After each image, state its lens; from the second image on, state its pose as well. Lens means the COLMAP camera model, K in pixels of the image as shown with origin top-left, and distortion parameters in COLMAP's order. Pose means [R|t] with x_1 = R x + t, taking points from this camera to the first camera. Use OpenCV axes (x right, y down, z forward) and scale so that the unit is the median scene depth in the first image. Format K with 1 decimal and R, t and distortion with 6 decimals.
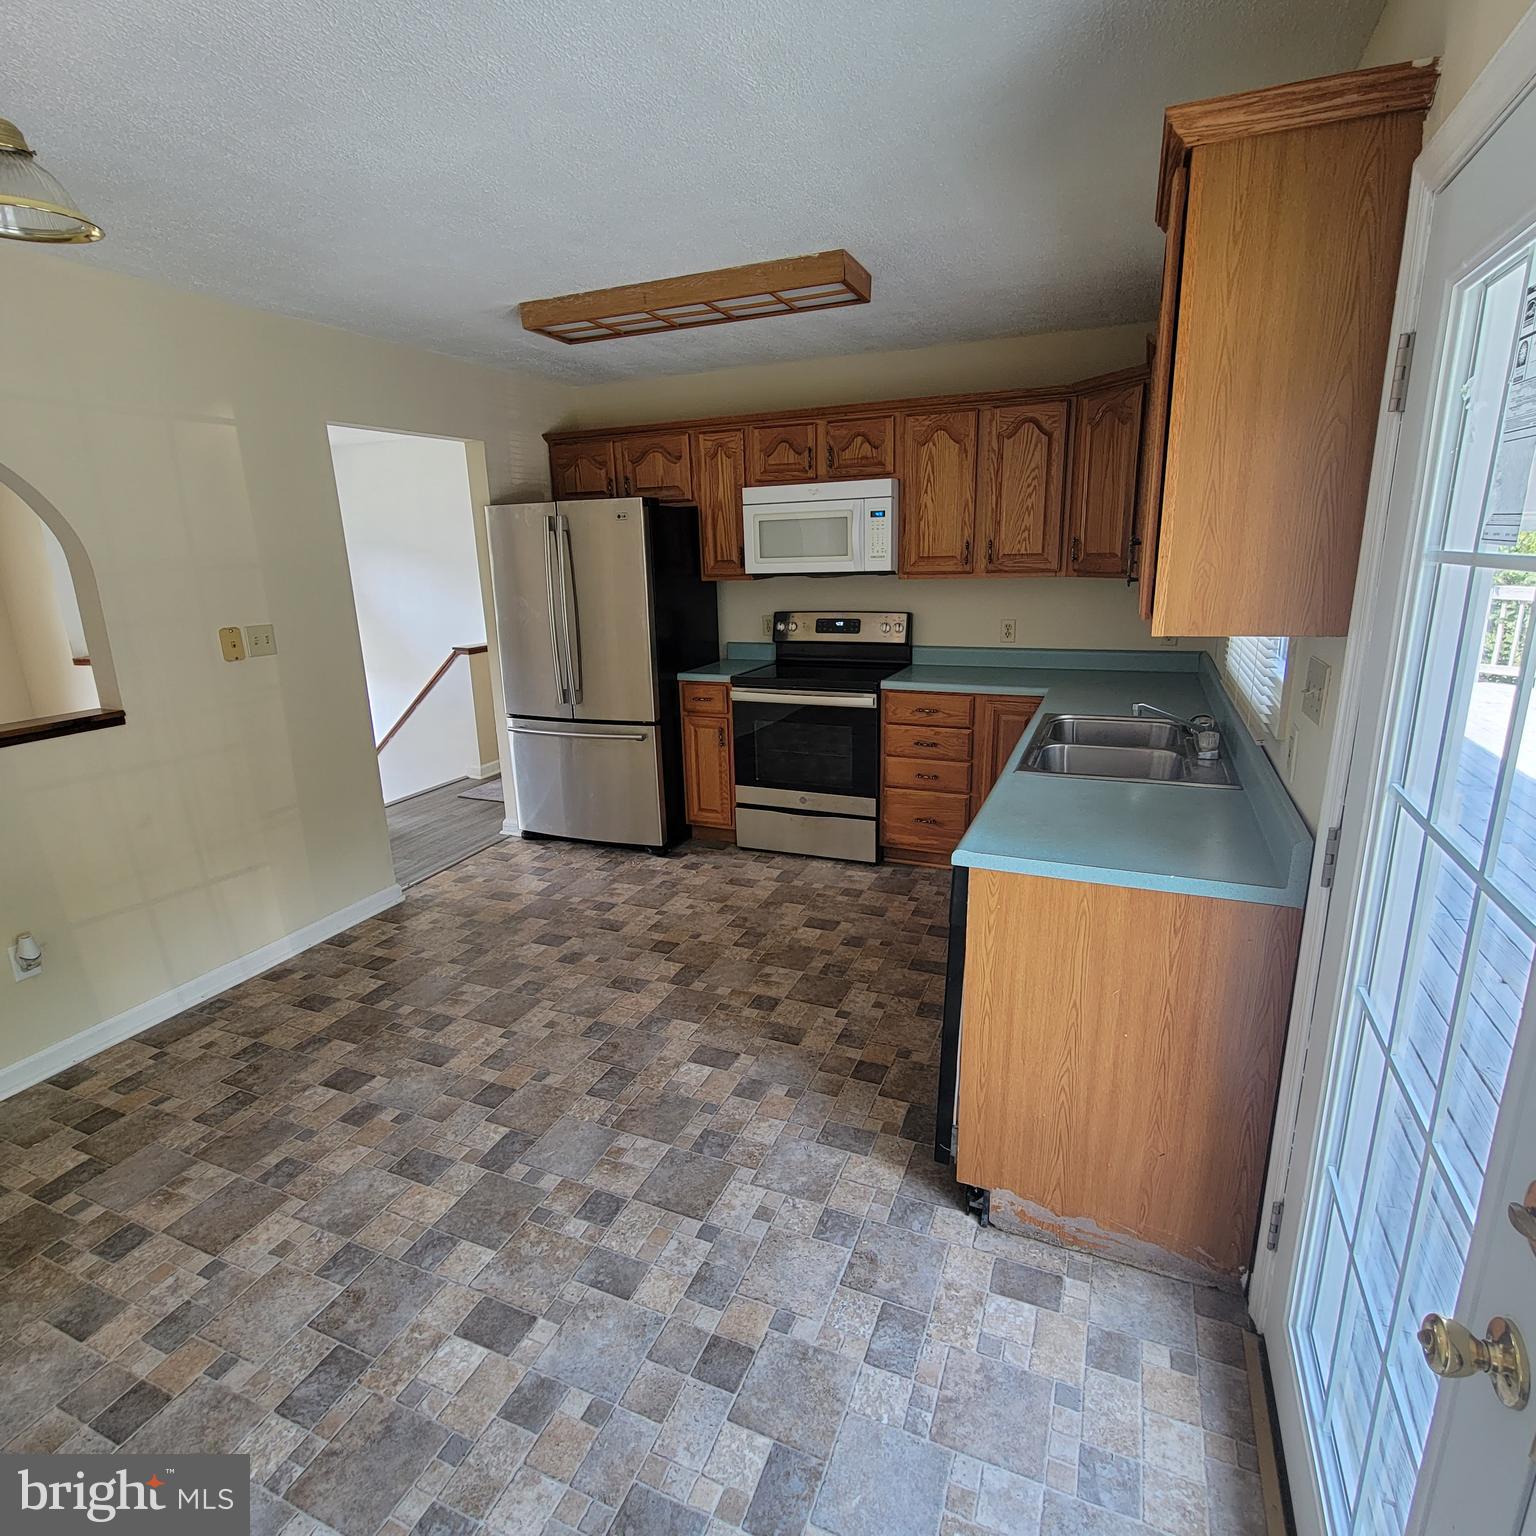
lens RADIAL K [[830.3, 0, 775.6], [0, 830.3, 765.1], [0, 0, 1]] dist [-0.000503, -0.000931]
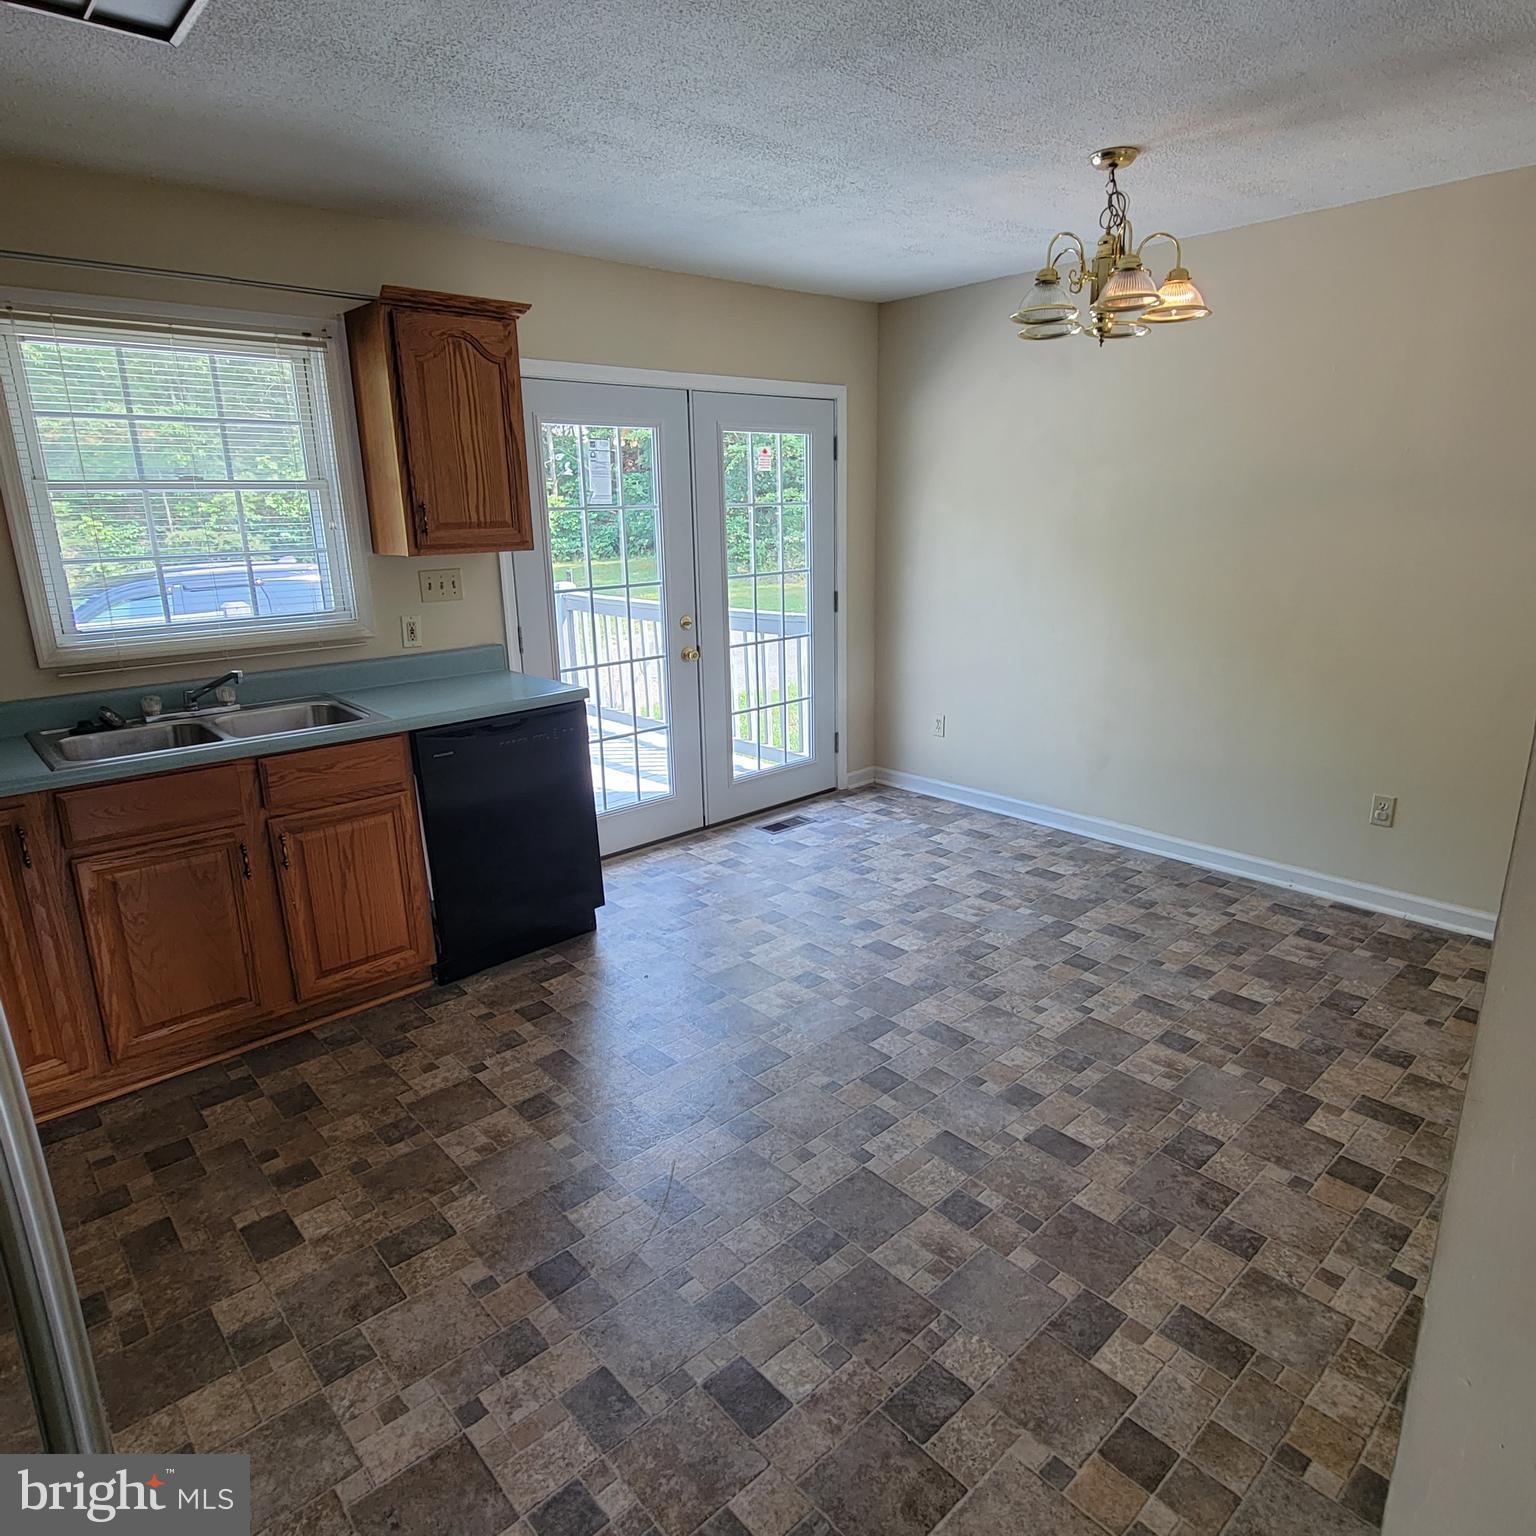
lens RADIAL K [[987.4, 0, 768.0], [0, 987.4, 768.0], [0, 0, 1]] dist [-0.000549, -0.005661]
pose [[-0.901737, -0.069067, 0.426732, -0.474180], [0.153663, 0.871469, 0.465757, -0.306826], [-0.404052, 0.485564, -0.775223, 1.230475]]
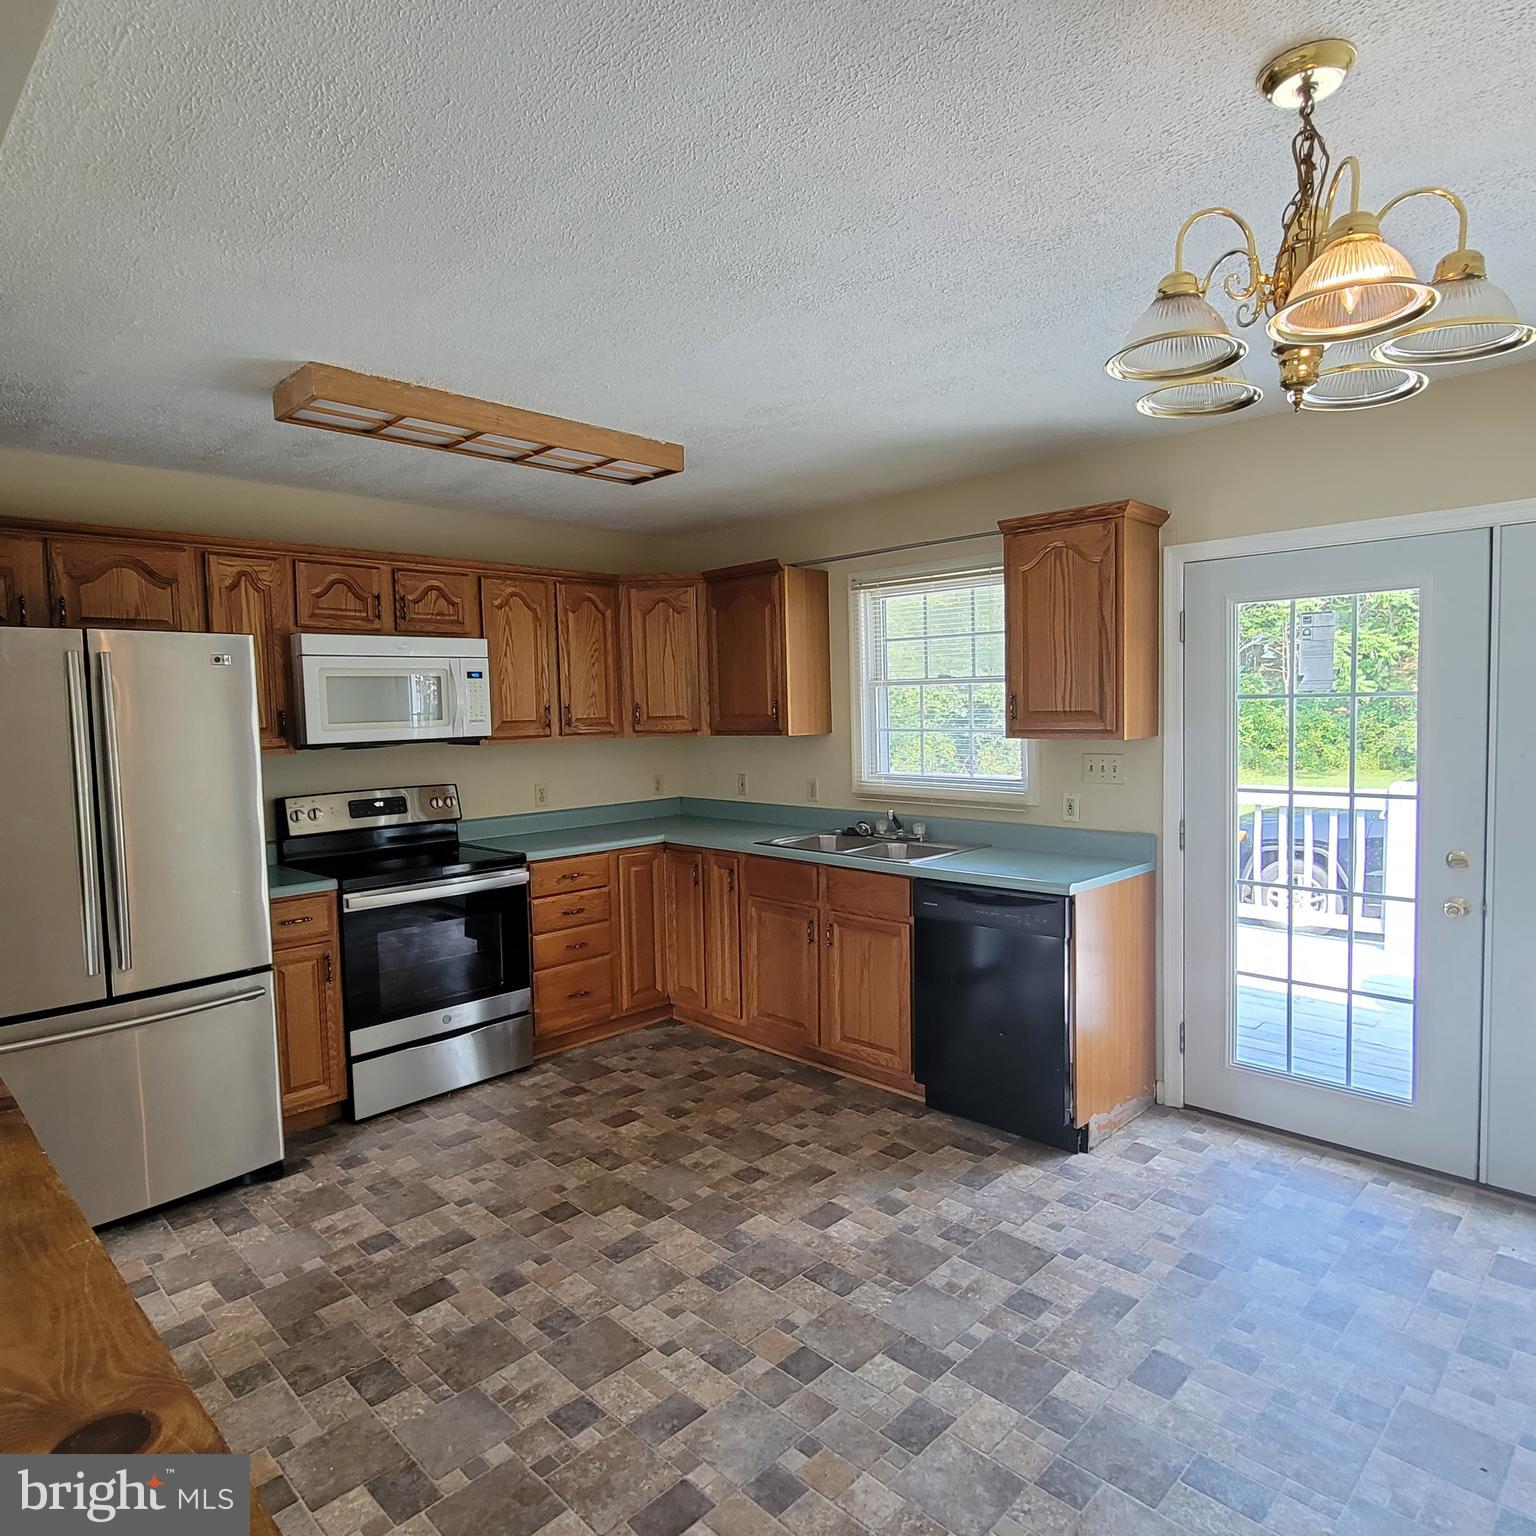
lens RADIAL K [[967.9, 0, 756.0], [0, 967.9, 779.7], [0, 0, 1]] dist [0.001092, -0.002397]
pose [[0.390907, -0.053823, 0.918855, -0.828735], [0.249000, 0.967249, -0.049274, -0.072218], [-0.886110, 0.248057, 0.391506, 0.388877]]
